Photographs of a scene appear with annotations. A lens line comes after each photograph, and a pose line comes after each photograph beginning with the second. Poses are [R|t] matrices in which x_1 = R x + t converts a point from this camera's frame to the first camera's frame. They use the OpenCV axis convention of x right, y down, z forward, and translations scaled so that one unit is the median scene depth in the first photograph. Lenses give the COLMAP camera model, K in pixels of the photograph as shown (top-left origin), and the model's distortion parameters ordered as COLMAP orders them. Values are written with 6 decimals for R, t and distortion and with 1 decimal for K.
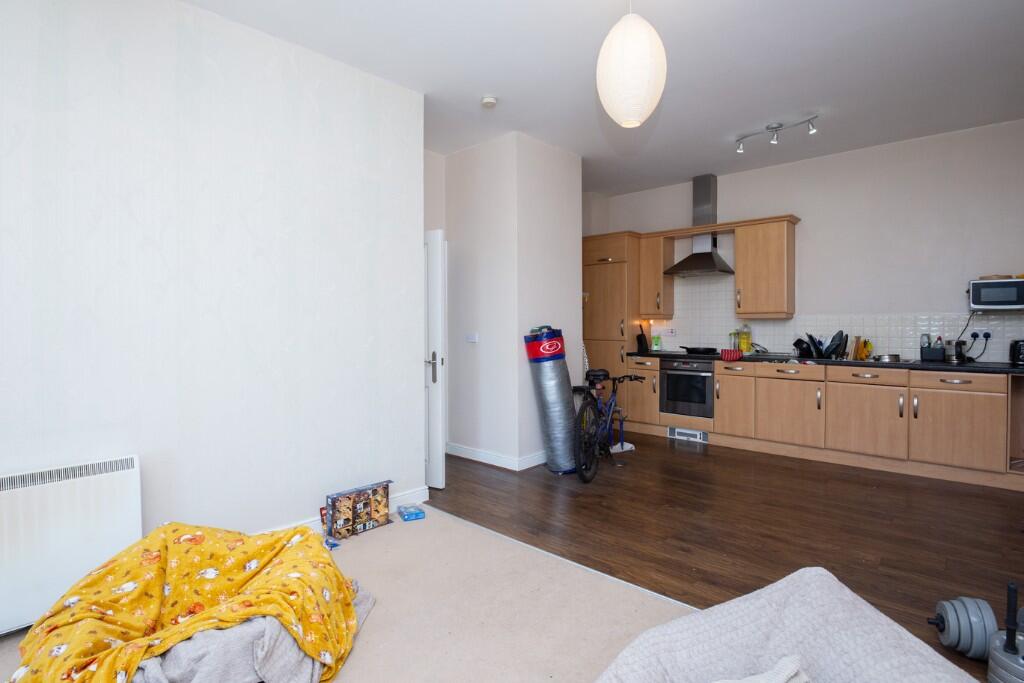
lens RADIAL K [[507.8, 0, 513.1], [0, 507.8, 326.1], [0, 0, 1]] dist [-0.030580, -0.002873]
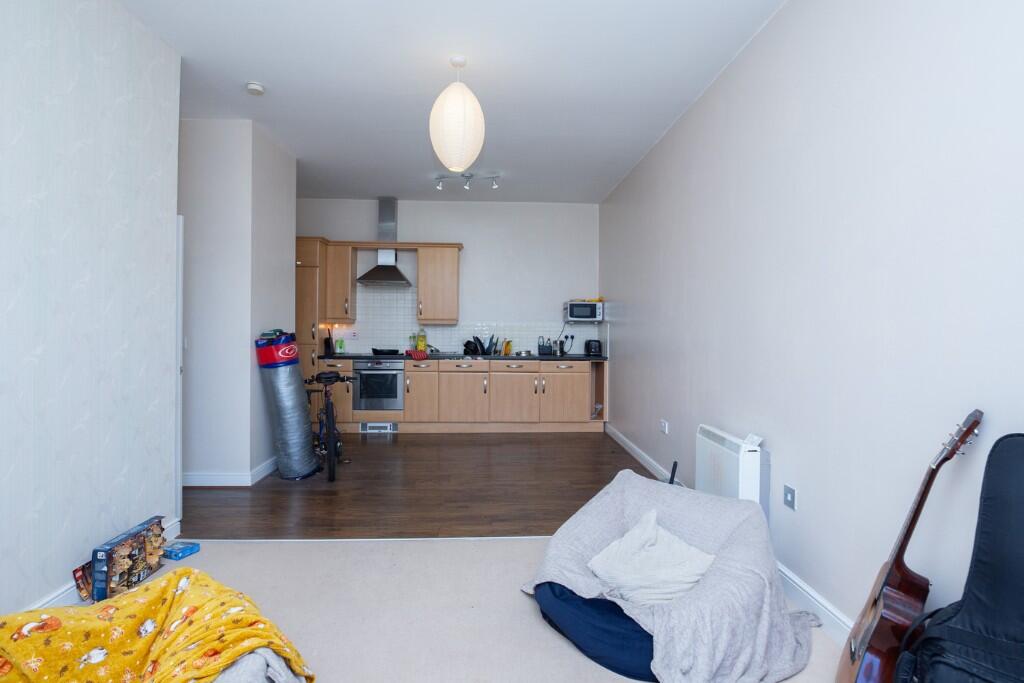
lens RADIAL K [[507.8, 0, 513.1], [0, 507.8, 326.1], [0, 0, 1]] dist [-0.030580, -0.002873]
pose [[0.696147, 0.010554, 0.717822, -0.305384], [-0.005611, 0.999941, -0.009261, -0.000339], [-0.717878, 0.002419, 0.696165, 0.012663]]
